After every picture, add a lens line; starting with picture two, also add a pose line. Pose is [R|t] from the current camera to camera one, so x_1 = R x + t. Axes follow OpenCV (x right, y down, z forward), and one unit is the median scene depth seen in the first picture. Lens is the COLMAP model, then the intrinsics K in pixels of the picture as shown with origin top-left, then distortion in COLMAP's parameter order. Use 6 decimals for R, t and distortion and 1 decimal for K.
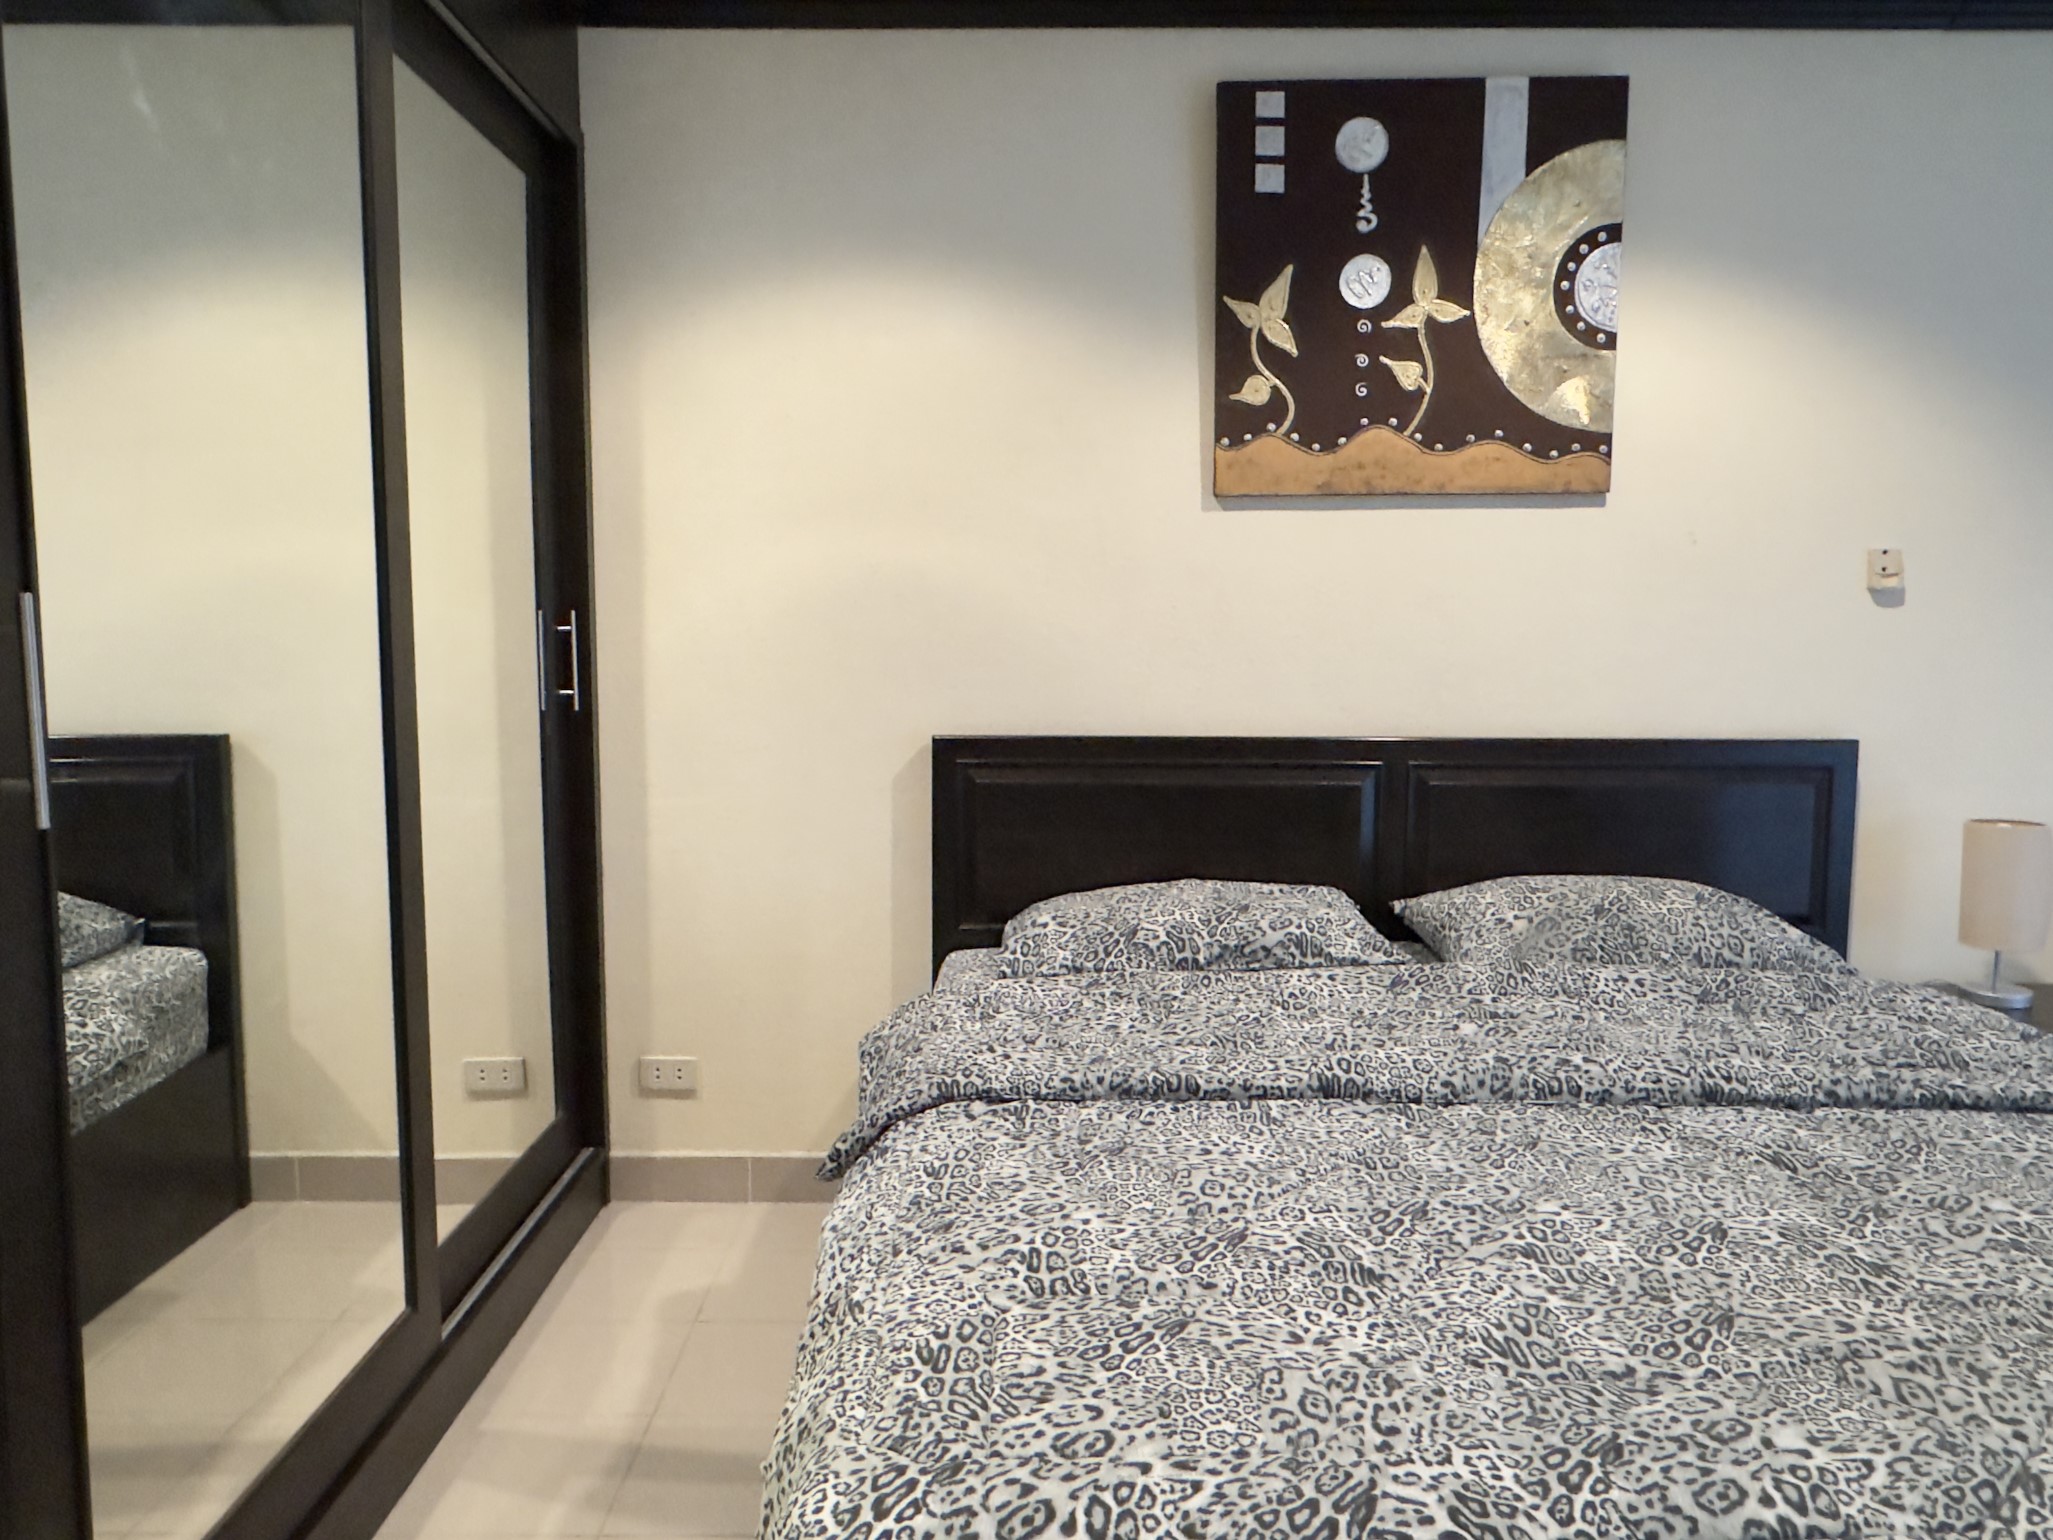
lens RADIAL K [[1456.6, 0, 1026.5], [0, 1456.6, 770.0], [0, 0, 1]] dist [-0.004645, 0.001299]
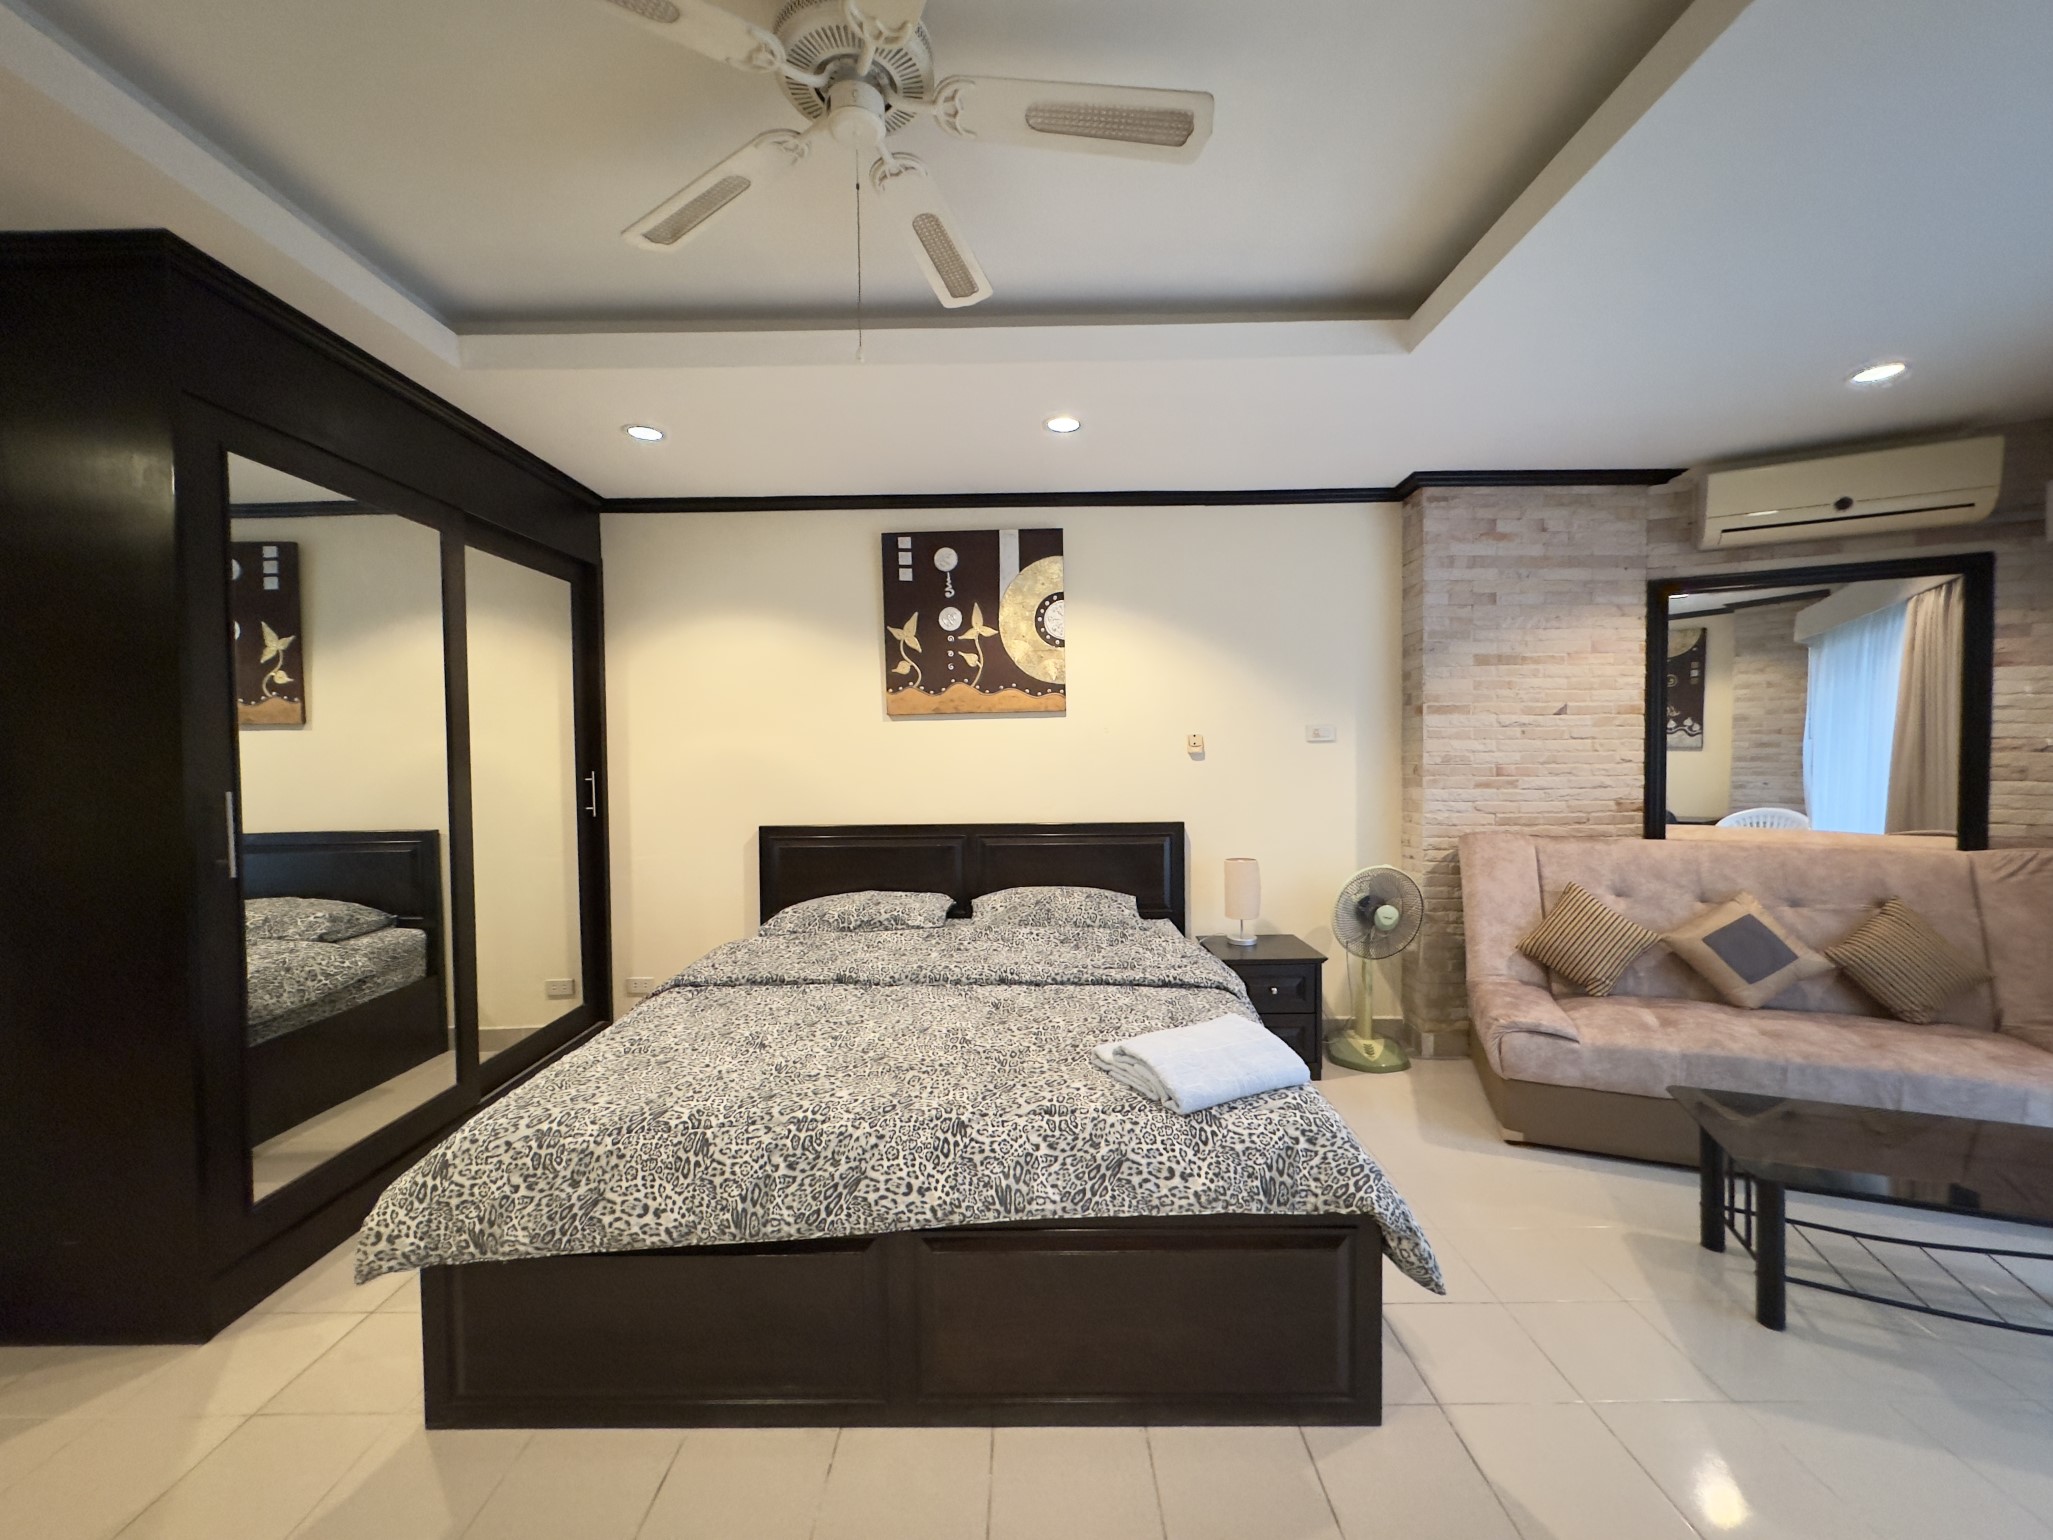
lens RADIAL K [[817.2, 0, 1026.5], [0, 817.2, 770.0], [0, 0, 1]] dist [-0.001382, -0.000539]
pose [[0.999911, -0.013077, -0.002591, 0.351417], [0.012852, 0.997224, -0.073338, -0.012149], [0.003543, 0.073298, 0.997304, -0.230283]]
